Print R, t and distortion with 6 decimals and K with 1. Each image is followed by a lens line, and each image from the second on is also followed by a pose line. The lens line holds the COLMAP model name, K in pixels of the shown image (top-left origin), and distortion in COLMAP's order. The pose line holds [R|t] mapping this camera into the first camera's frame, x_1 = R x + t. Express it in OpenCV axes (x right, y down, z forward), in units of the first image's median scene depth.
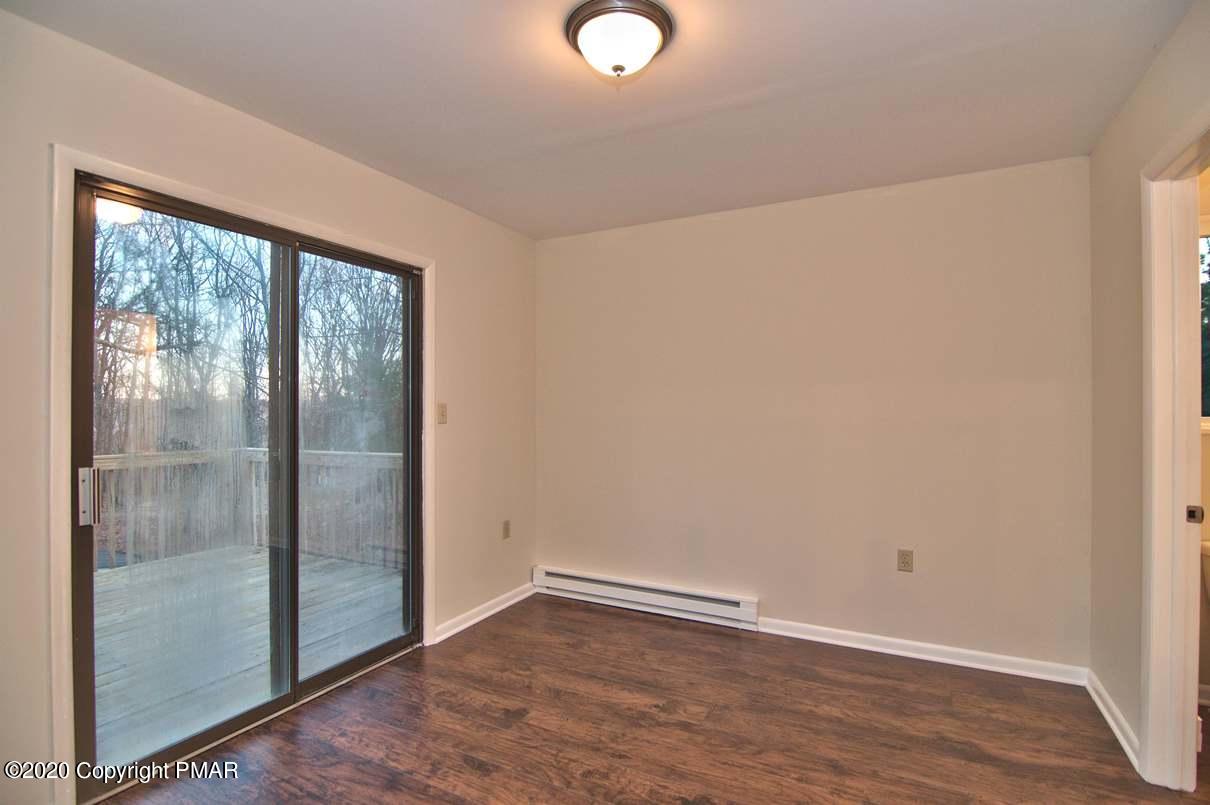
lens RADIAL K [[580.3, 0, 606.4], [0, 580.3, 403.3], [0, 0, 1]] dist [-0.006173, -0.009981]
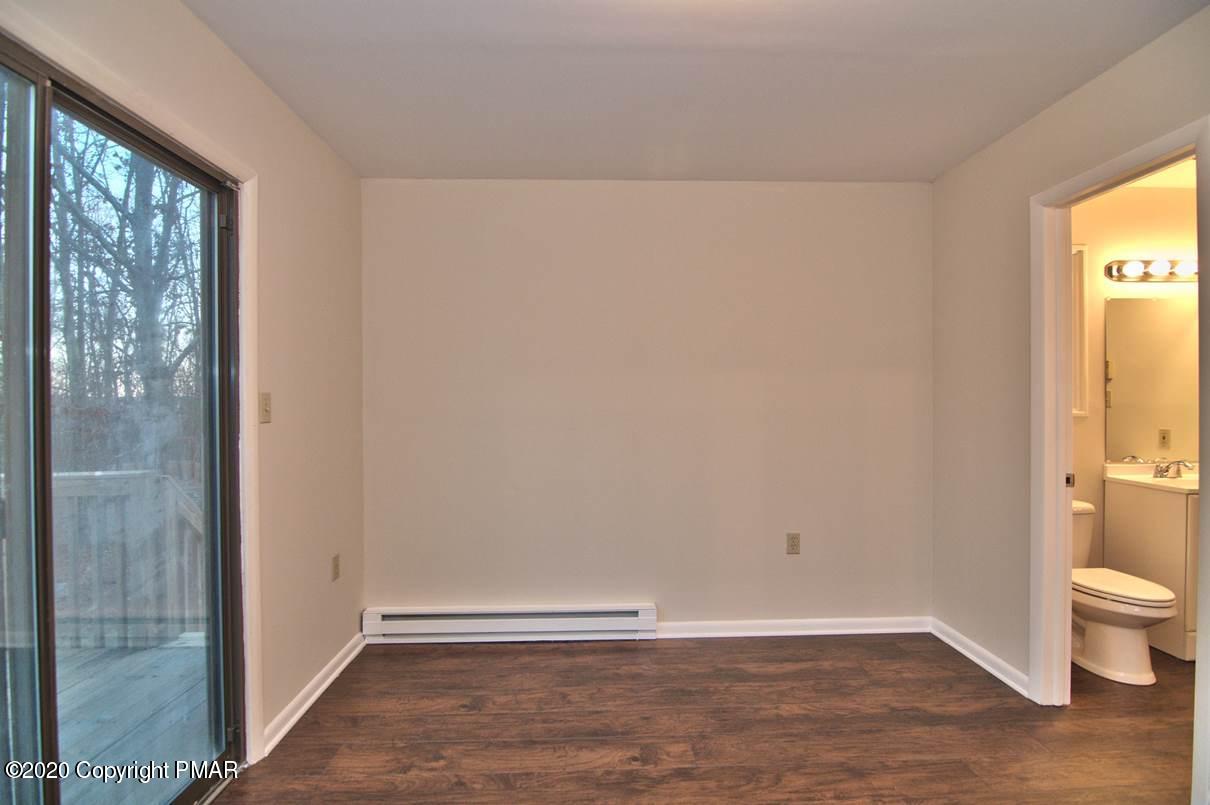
lens RADIAL K [[580.3, 0, 606.4], [0, 580.3, 403.3], [0, 0, 1]] dist [-0.006173, -0.009981]
pose [[0.871738, -0.005904, 0.489937, -0.313477], [0.002977, 0.999973, 0.006753, 0.011305], [-0.489964, -0.004428, 0.871732, 0.276133]]
